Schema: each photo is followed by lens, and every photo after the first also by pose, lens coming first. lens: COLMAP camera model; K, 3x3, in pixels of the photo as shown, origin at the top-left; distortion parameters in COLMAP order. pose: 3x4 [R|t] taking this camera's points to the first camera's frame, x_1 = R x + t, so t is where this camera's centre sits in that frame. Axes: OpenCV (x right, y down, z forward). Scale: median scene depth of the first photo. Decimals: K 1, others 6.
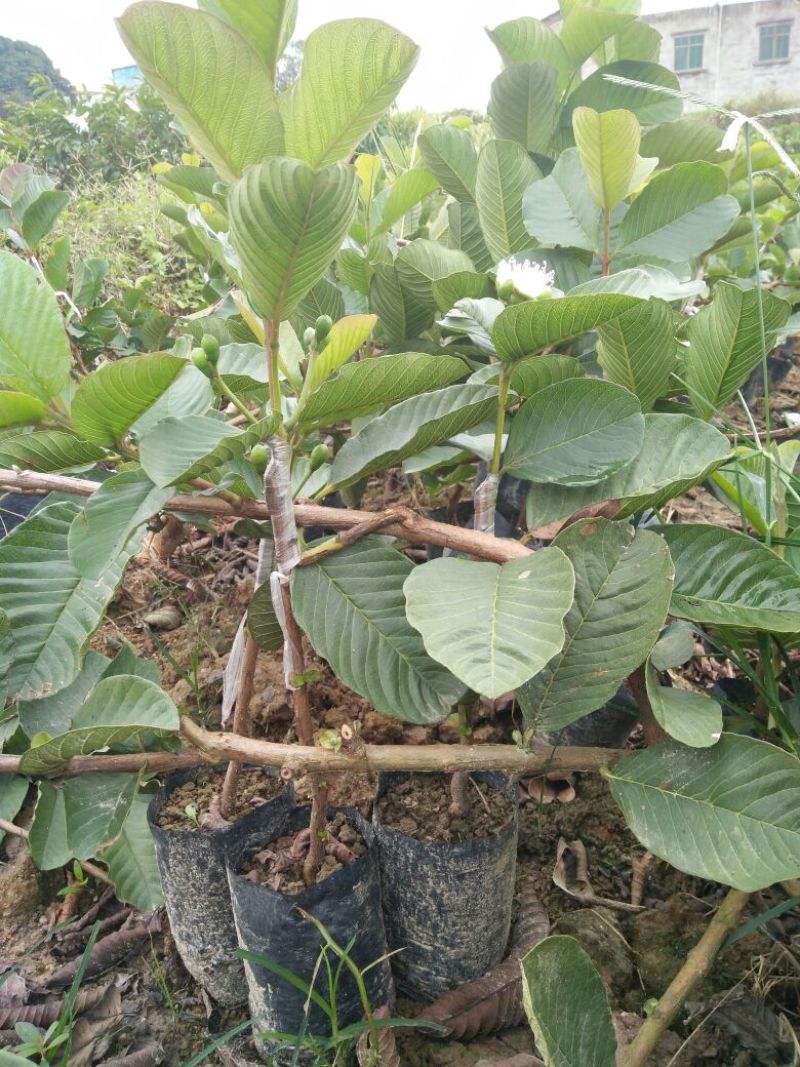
lens RADIAL K [[775.7, 0, 400.0], [0, 775.7, 533.5], [0, 0, 1]] dist [-0.000400, -0.000635]
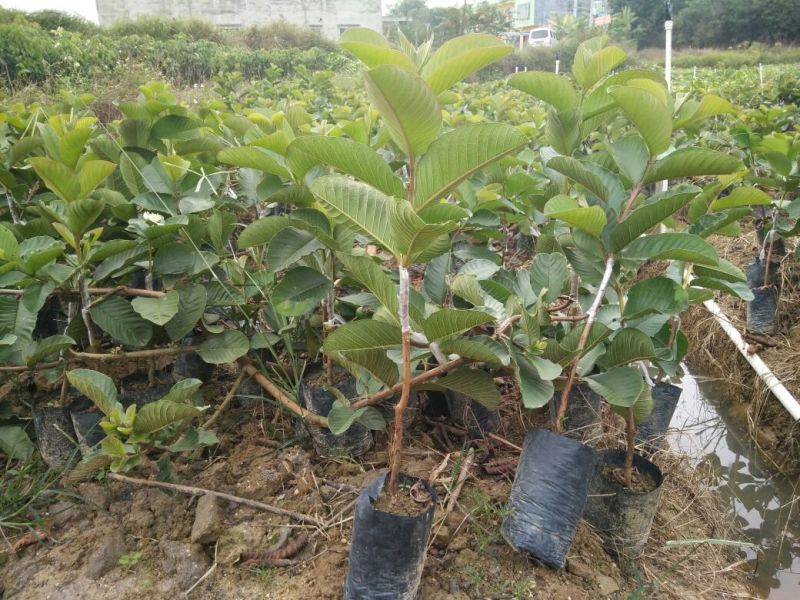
lens RADIAL K [[569.0, 0, 400.0], [0, 569.0, 300.0], [0, 0, 1]] dist [0.000609, -0.000259]
pose [[0.827969, -0.124924, 0.546682, -0.352127], [0.143893, 0.989559, 0.008197, 0.178762], [-0.541998, 0.071877, 0.837300, -1.670984]]
